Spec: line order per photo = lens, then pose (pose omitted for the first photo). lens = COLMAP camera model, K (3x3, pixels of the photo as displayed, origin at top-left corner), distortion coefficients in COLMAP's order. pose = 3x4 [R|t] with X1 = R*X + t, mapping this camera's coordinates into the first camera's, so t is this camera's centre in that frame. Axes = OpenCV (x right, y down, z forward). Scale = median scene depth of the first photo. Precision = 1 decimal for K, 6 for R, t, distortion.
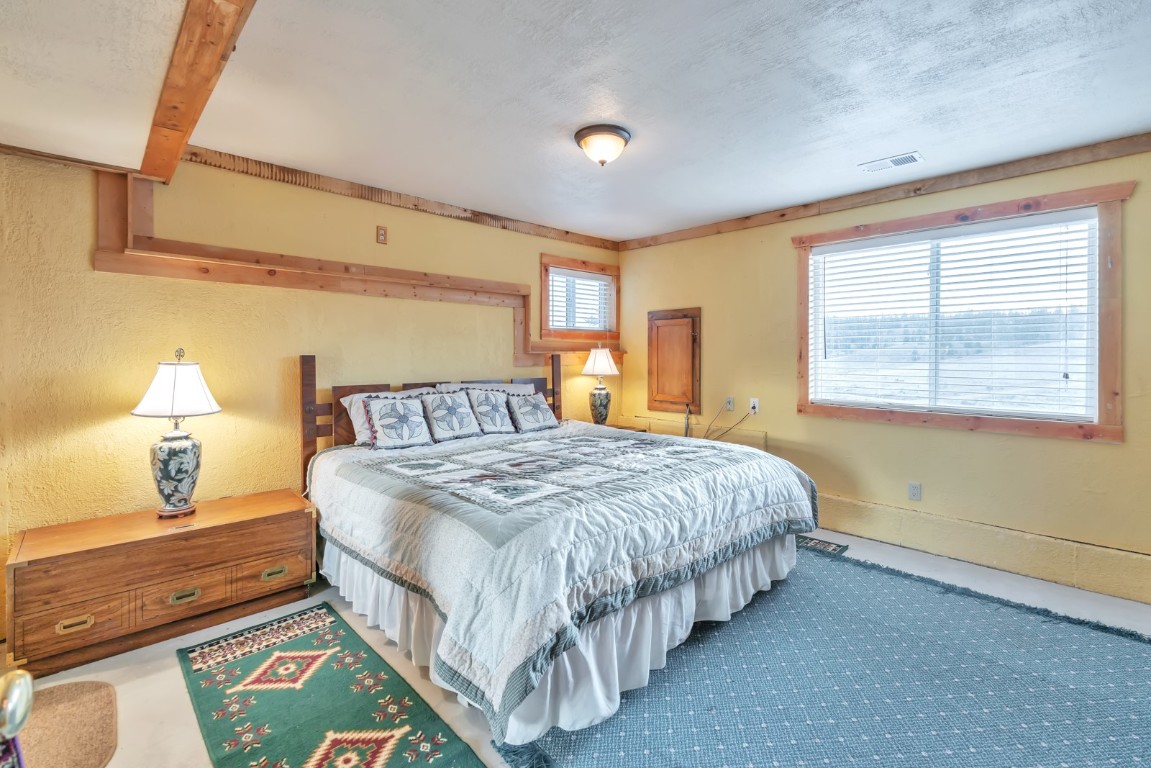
lens RADIAL K [[499.4, 0, 572.1], [0, 499.4, 353.9], [0, 0, 1]] dist [-0.007105, 0.000174]
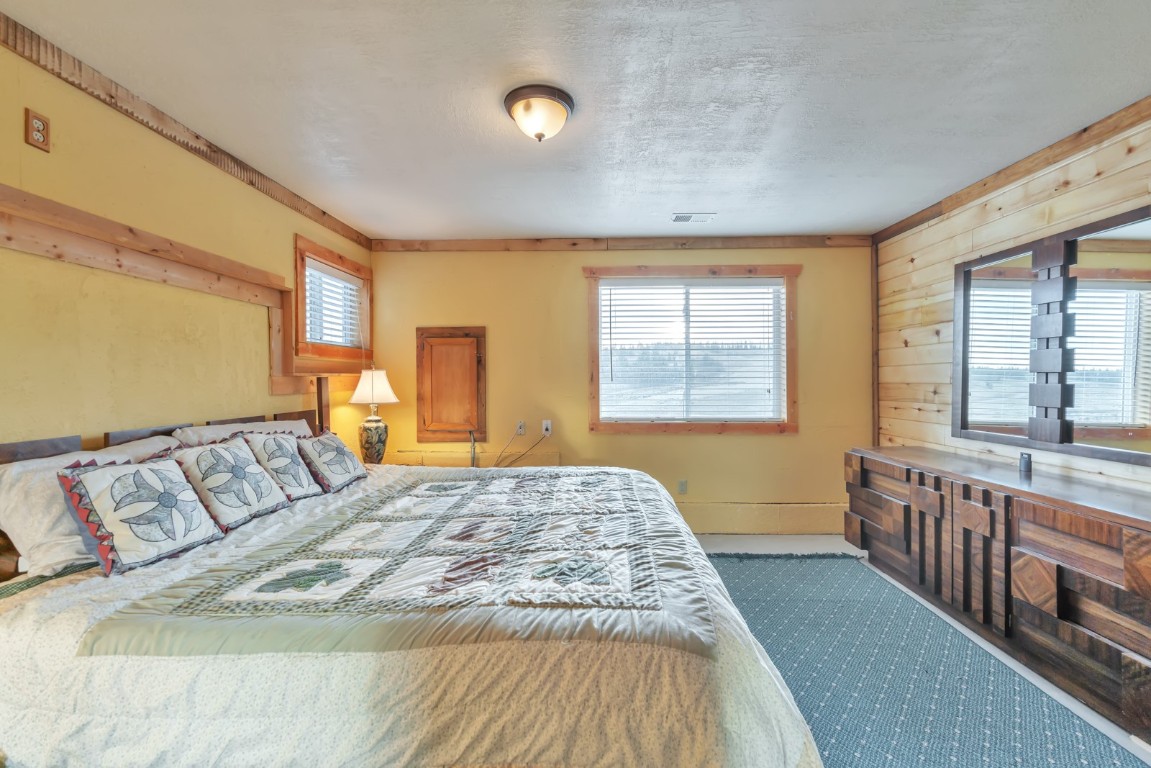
lens RADIAL K [[491.7, 0, 575.6], [0, 491.7, 378.7], [0, 0, 1]] dist [-0.001837, -0.000248]
pose [[0.716277, -0.002511, 0.697811, -0.301531], [0.002271, 0.999997, 0.001268, 0.003403], [-0.697812, 0.000676, 0.716281, 0.259835]]
